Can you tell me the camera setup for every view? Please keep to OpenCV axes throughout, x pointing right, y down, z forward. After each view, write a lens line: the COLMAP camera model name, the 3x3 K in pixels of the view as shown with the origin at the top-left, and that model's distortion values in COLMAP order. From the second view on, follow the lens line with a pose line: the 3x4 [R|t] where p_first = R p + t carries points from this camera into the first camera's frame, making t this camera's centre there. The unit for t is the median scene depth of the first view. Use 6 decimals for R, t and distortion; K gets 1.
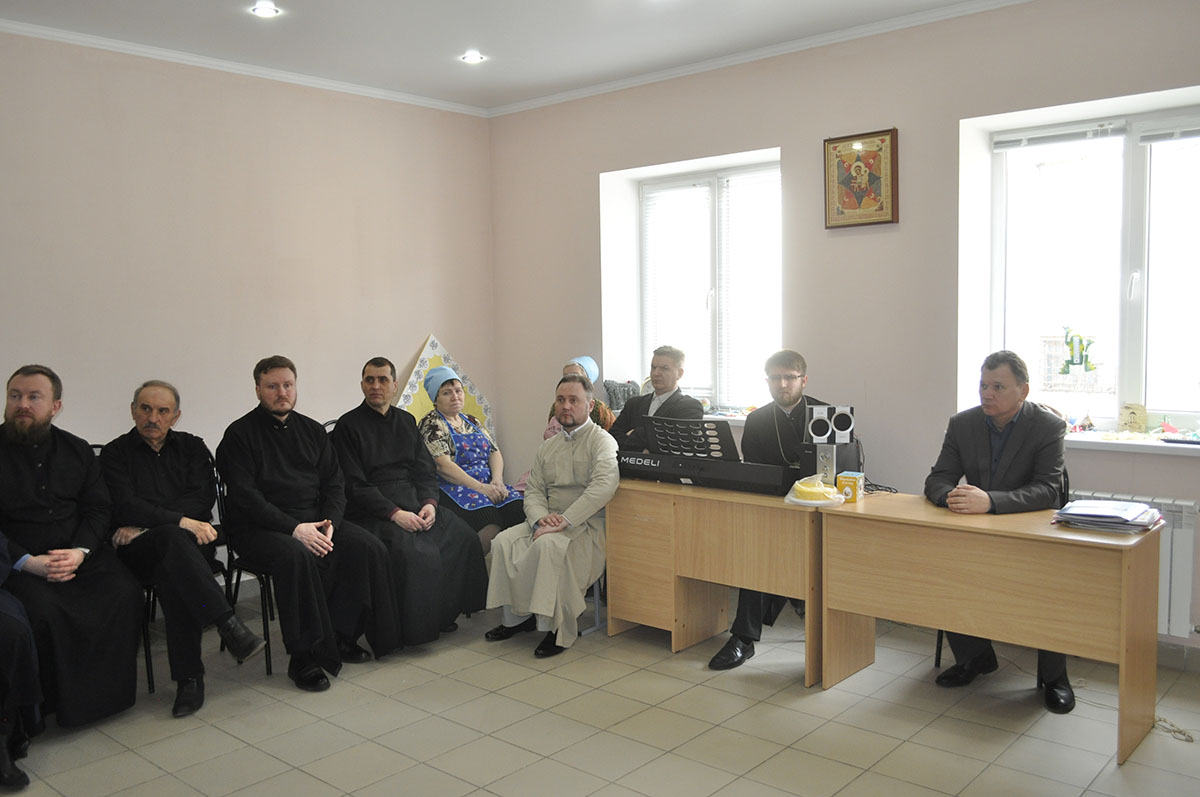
lens RADIAL K [[1007.9, 0, 600.1], [0, 1007.9, 398.6], [0, 0, 1]] dist [-0.023788, 0.006249]
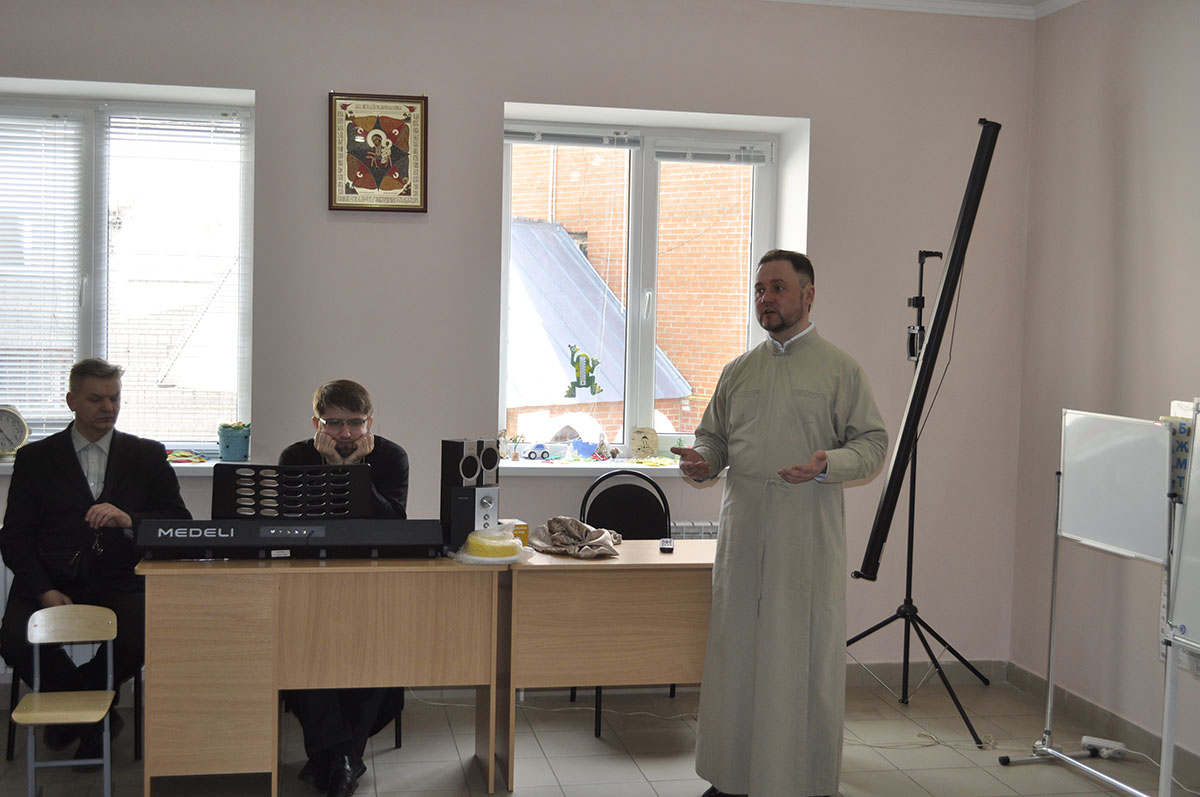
lens RADIAL K [[1360.6, 0, 597.9], [0, 1360.6, 392.5], [0, 0, 1]] dist [-0.026201, 0.000000]
pose [[0.606511, -0.004307, 0.795064, -0.521235], [0.028315, 0.999468, -0.016185, -0.008632], [-0.794571, 0.032328, 0.606310, 0.242459]]
